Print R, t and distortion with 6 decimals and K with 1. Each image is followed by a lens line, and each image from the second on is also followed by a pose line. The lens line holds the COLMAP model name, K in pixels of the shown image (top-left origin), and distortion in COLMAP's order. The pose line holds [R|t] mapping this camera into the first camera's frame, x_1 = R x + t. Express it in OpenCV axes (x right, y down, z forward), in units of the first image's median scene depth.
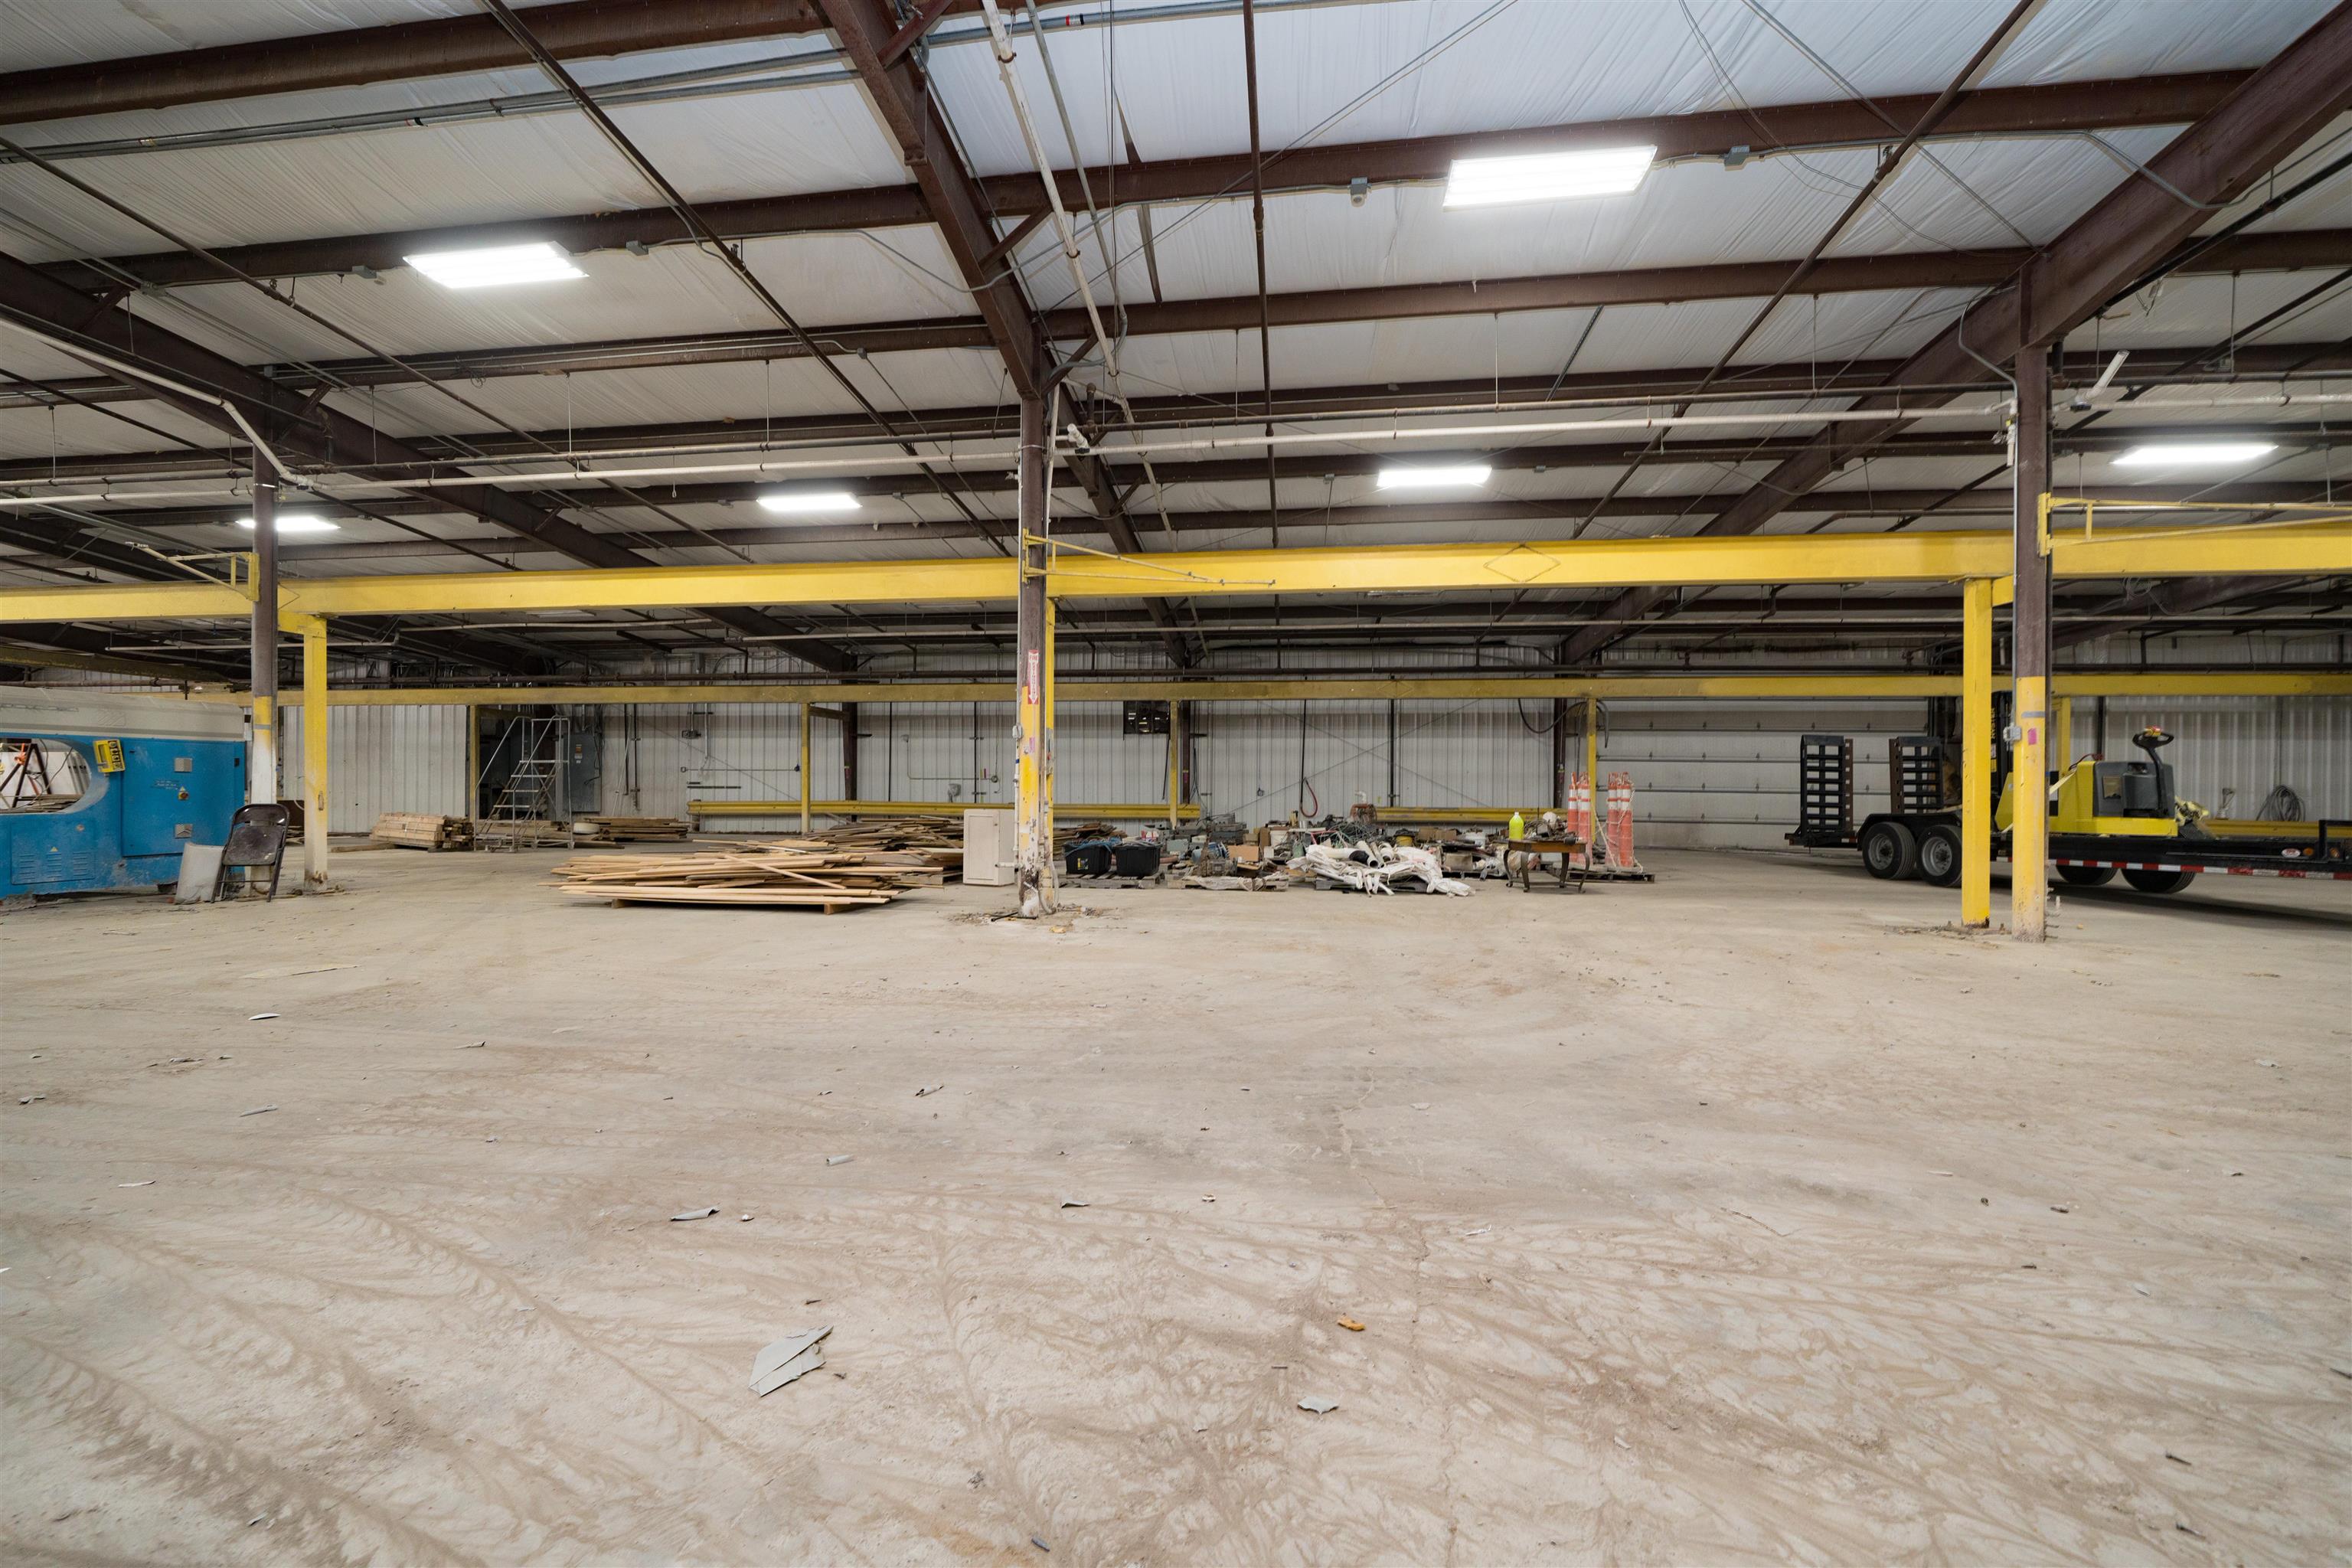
lens RADIAL K [[942.0, 0, 1177.5], [0, 942.0, 792.4], [0, 0, 1]] dist [-0.010456, 0.000023]
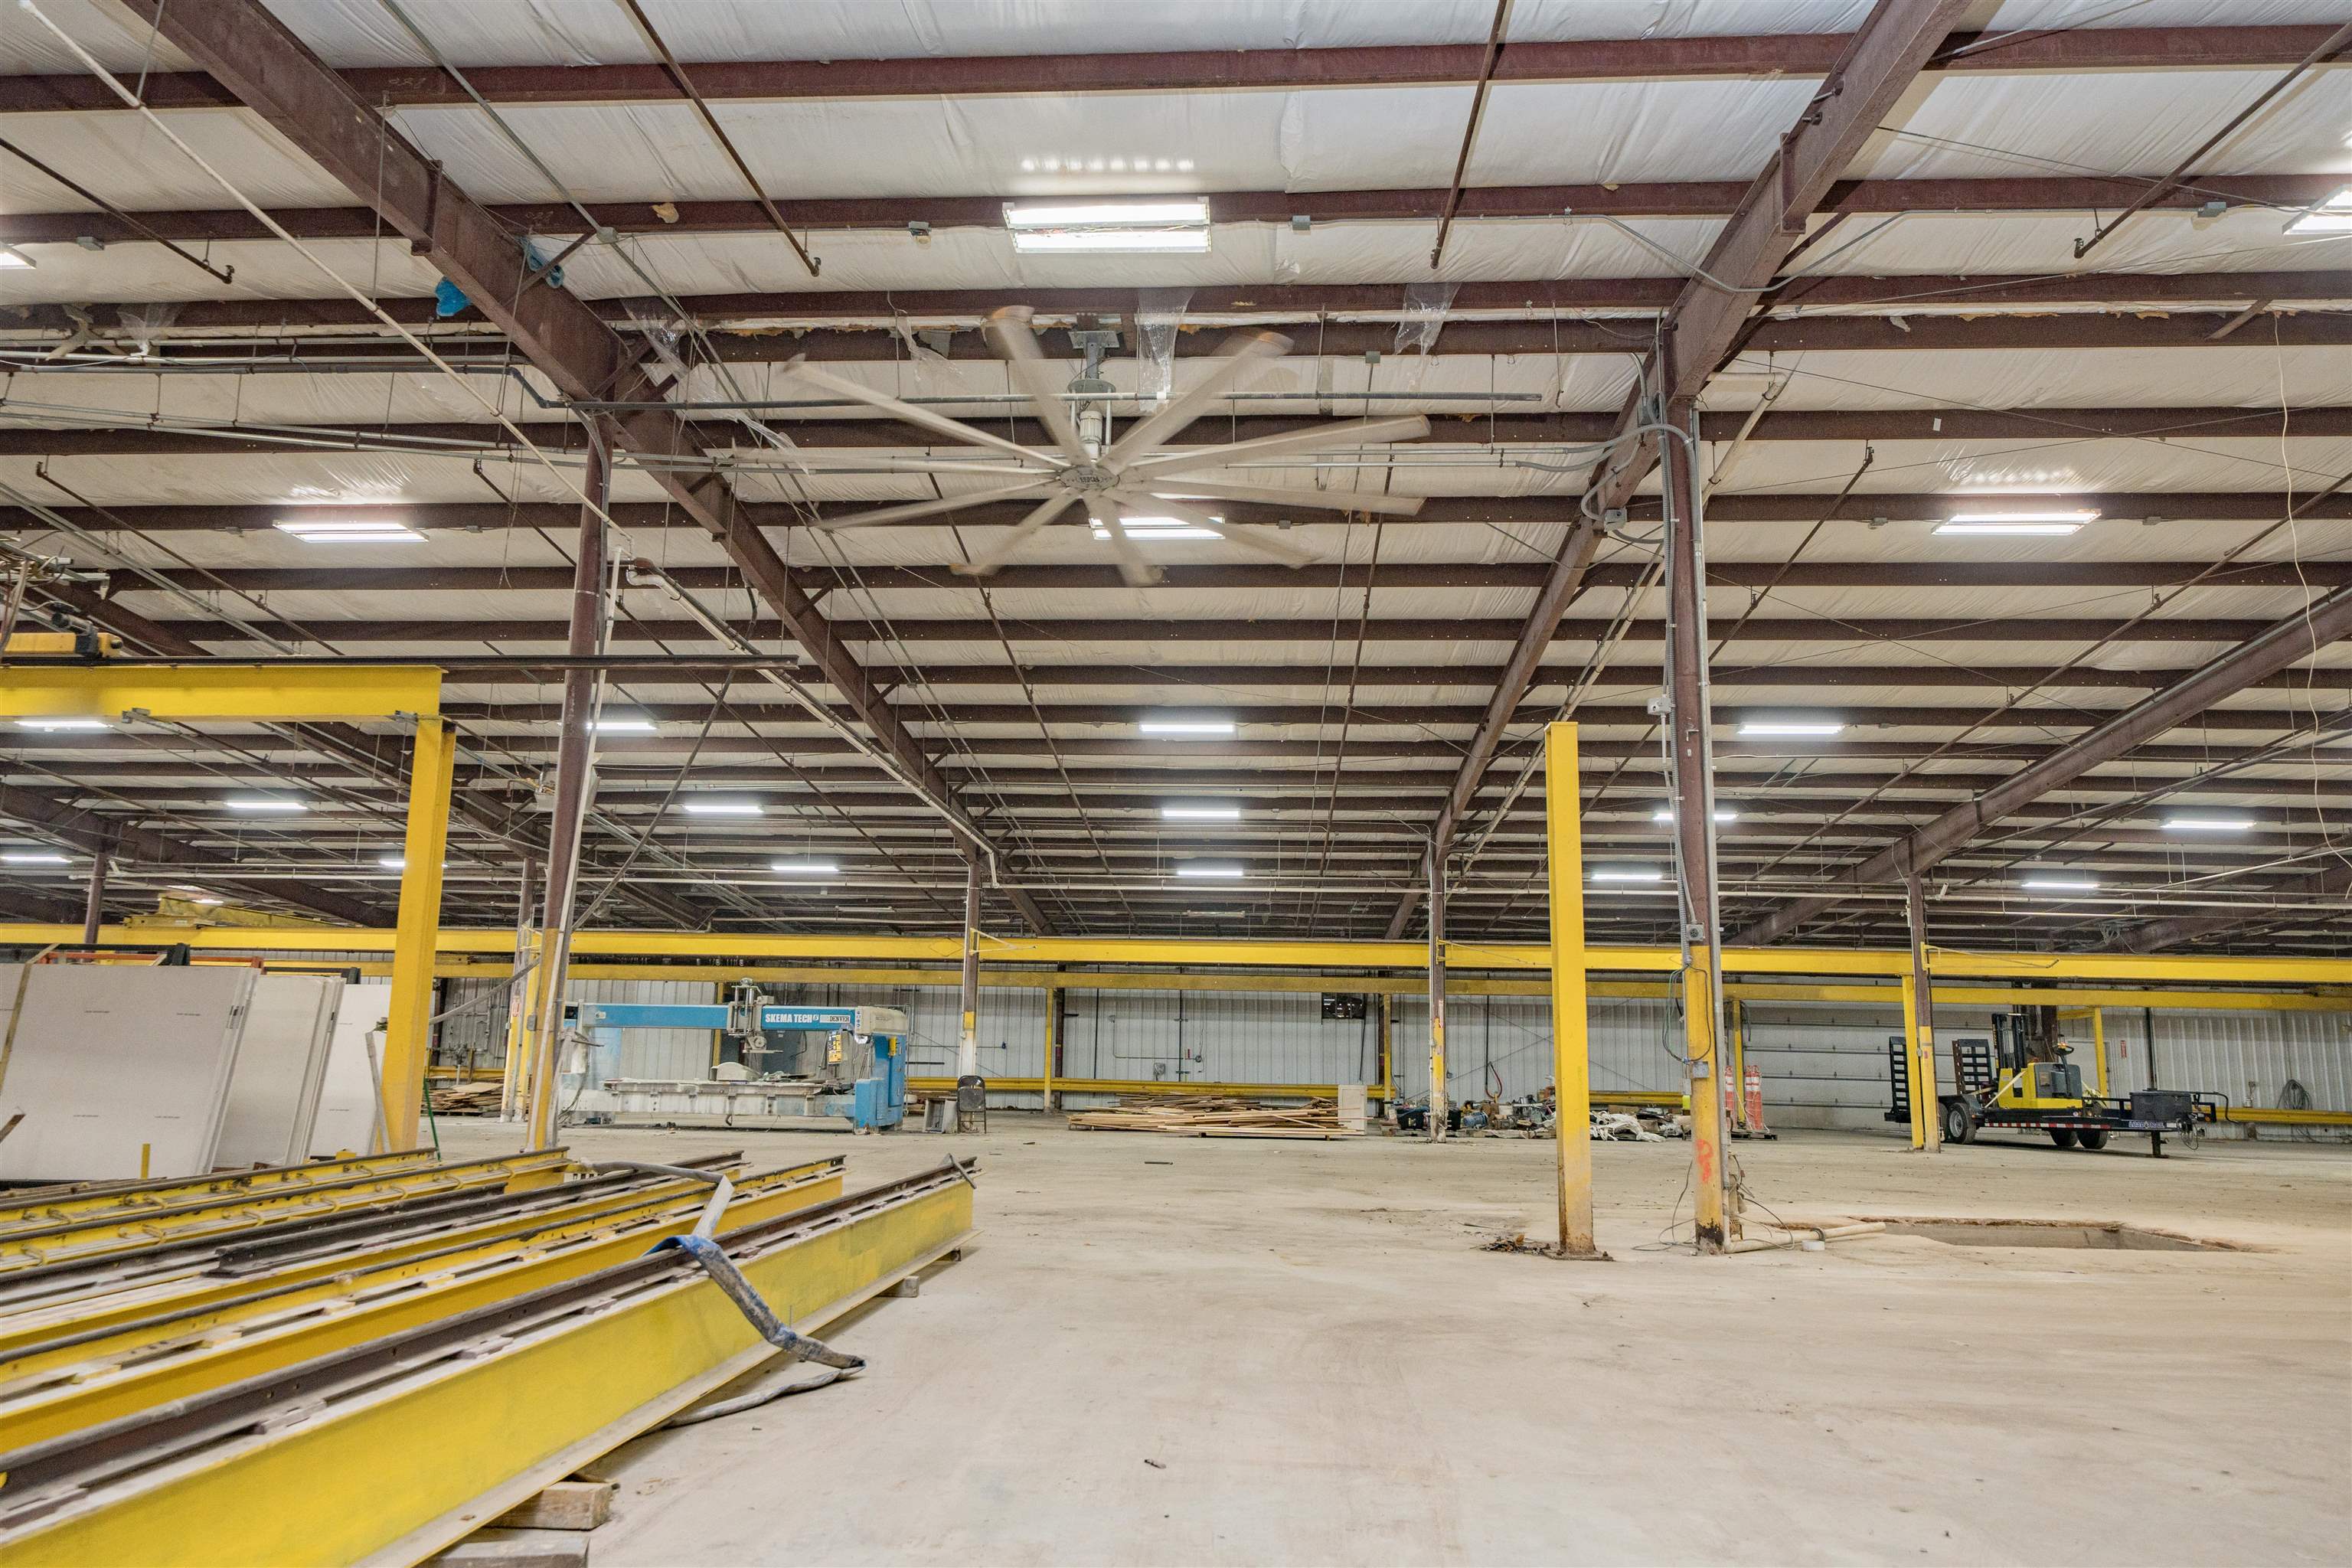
lens RADIAL K [[1603.0, 0, 1190.7], [0, 1603.0, 775.0], [0, 0, 1]] dist [-0.003772, 0.001998]
pose [[0.997020, 0.026439, 0.072466, -0.364781], [-0.012884, 0.983309, -0.181489, -0.000768], [-0.076055, 0.180014, 0.980719, -0.895760]]
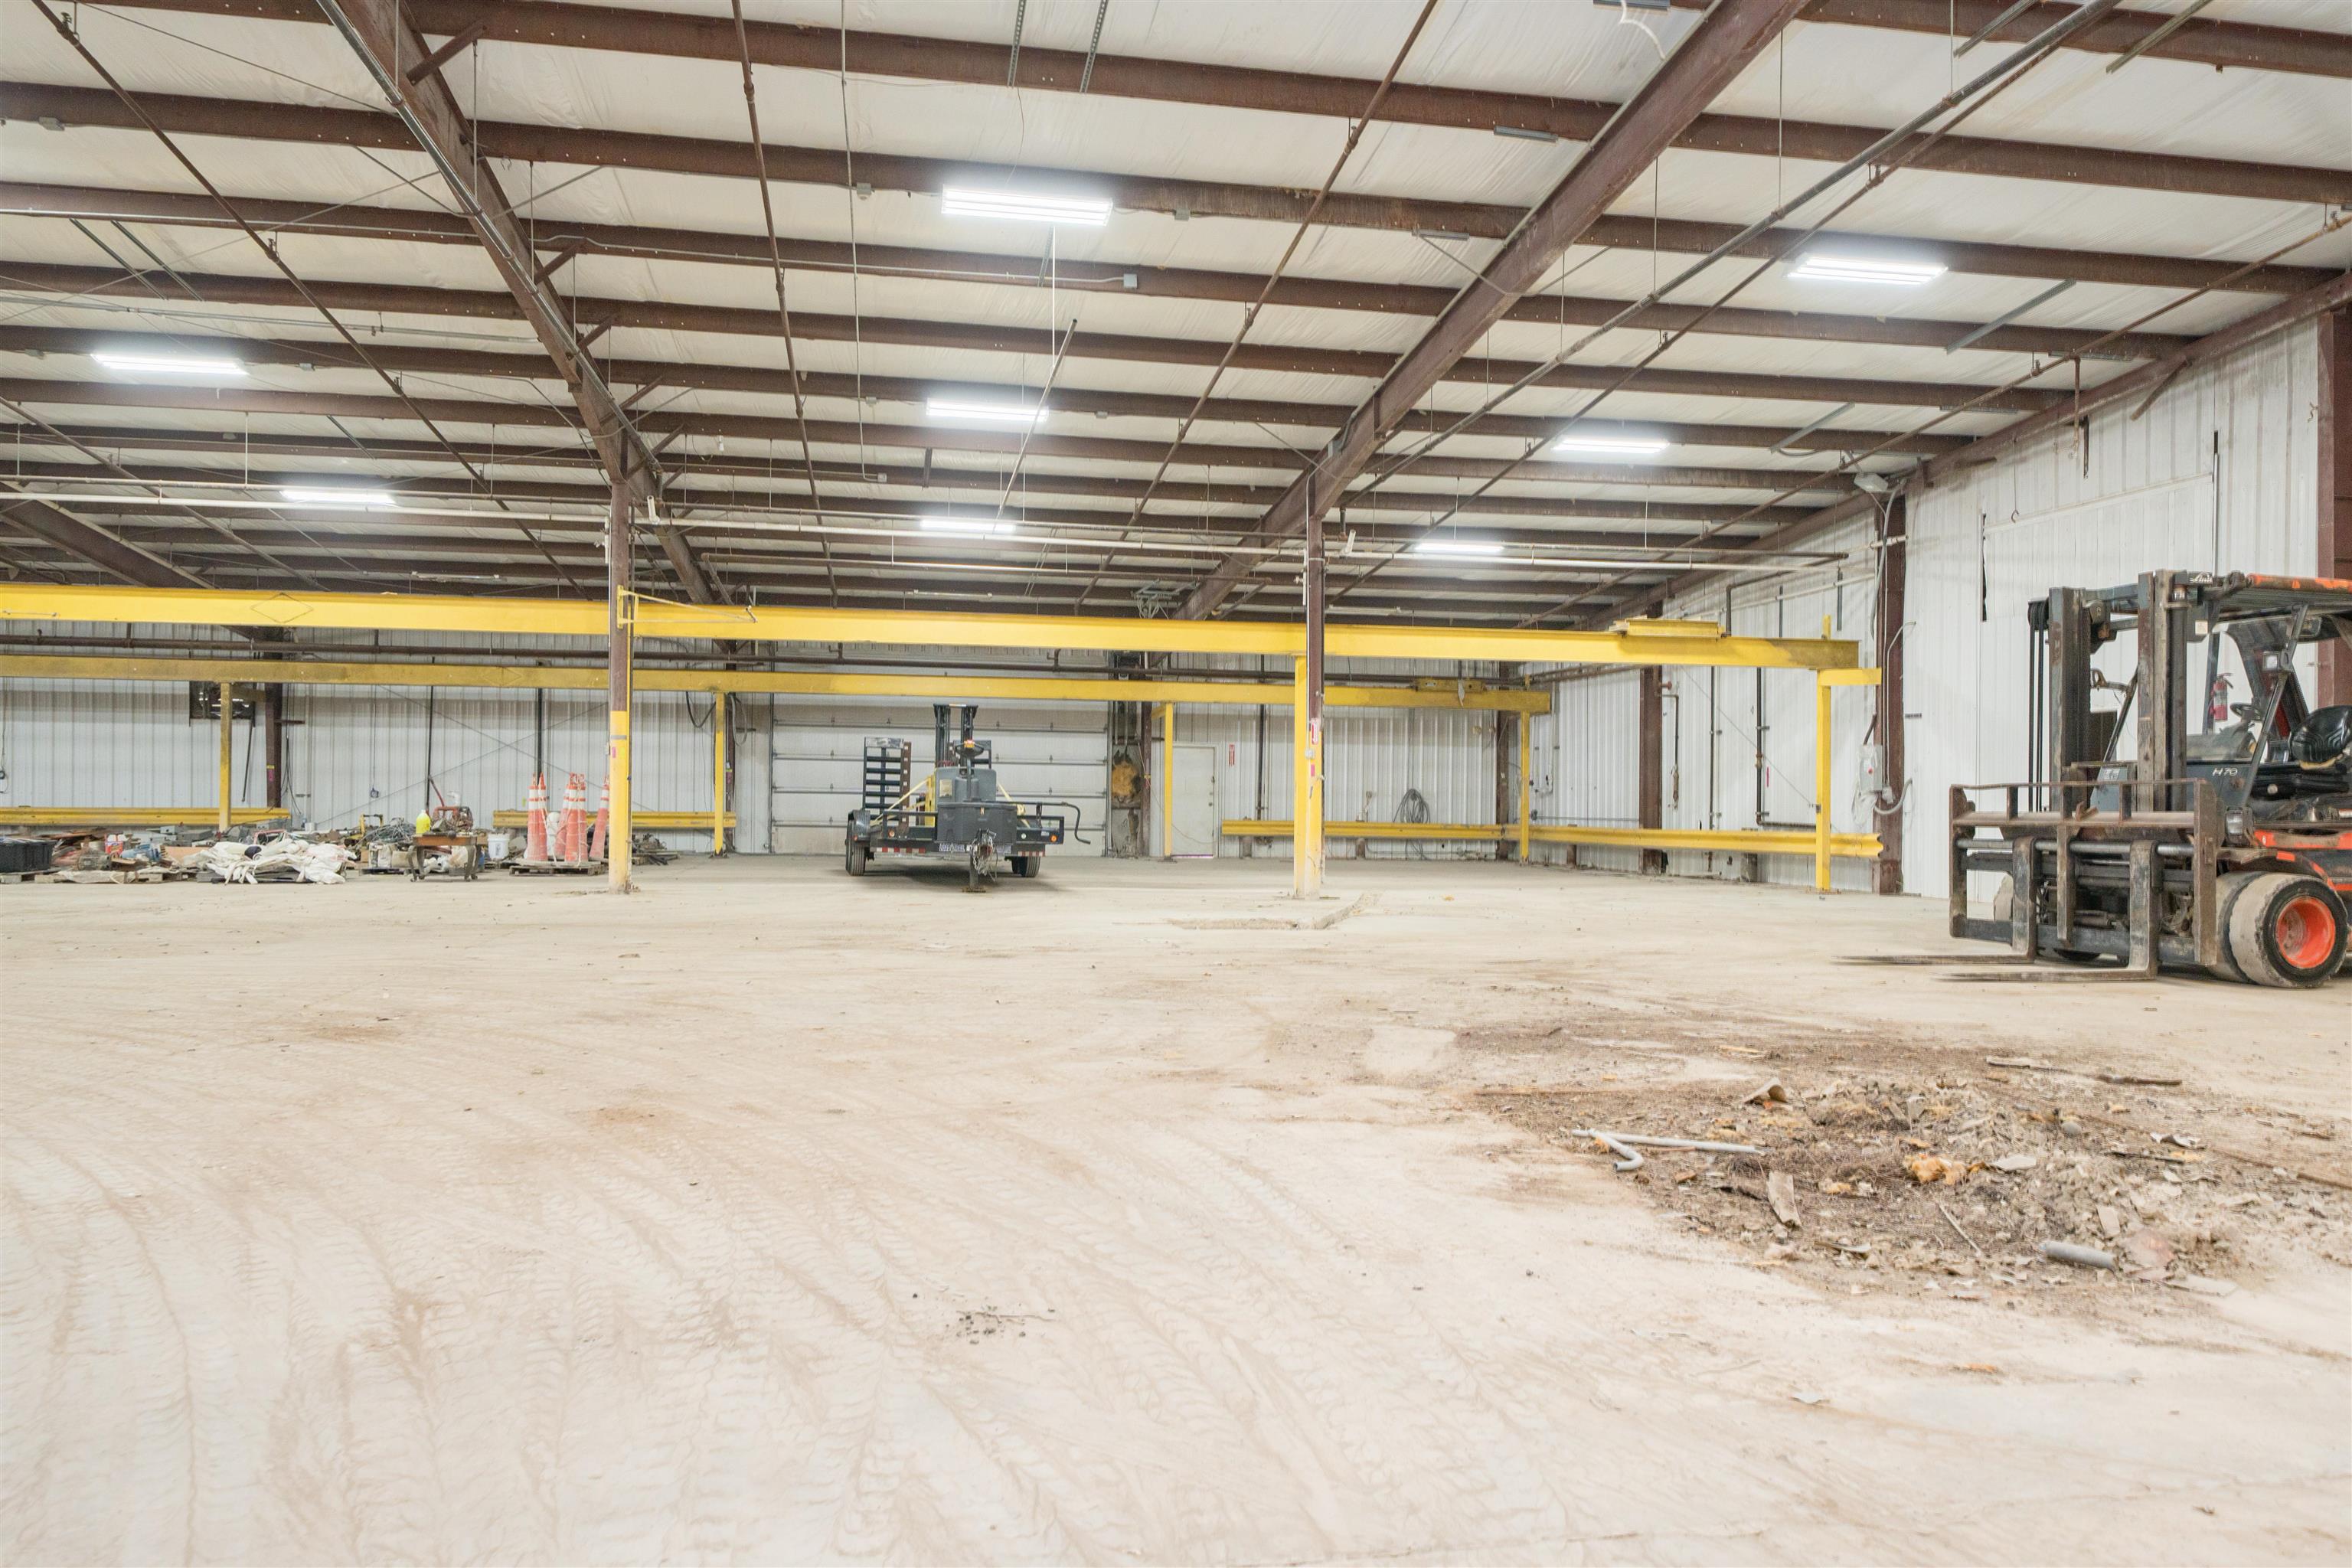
lens RADIAL K [[1603.0, 0, 1179.0], [0, 1603.0, 778.3], [0, 0, 1]] dist [-0.003772, 0.001998]
pose [[0.948434, 0.005304, 0.316929, 0.315959], [-0.002109, 0.999943, -0.010426, -0.000129], [-0.316966, 0.009220, 0.948392, -0.557693]]
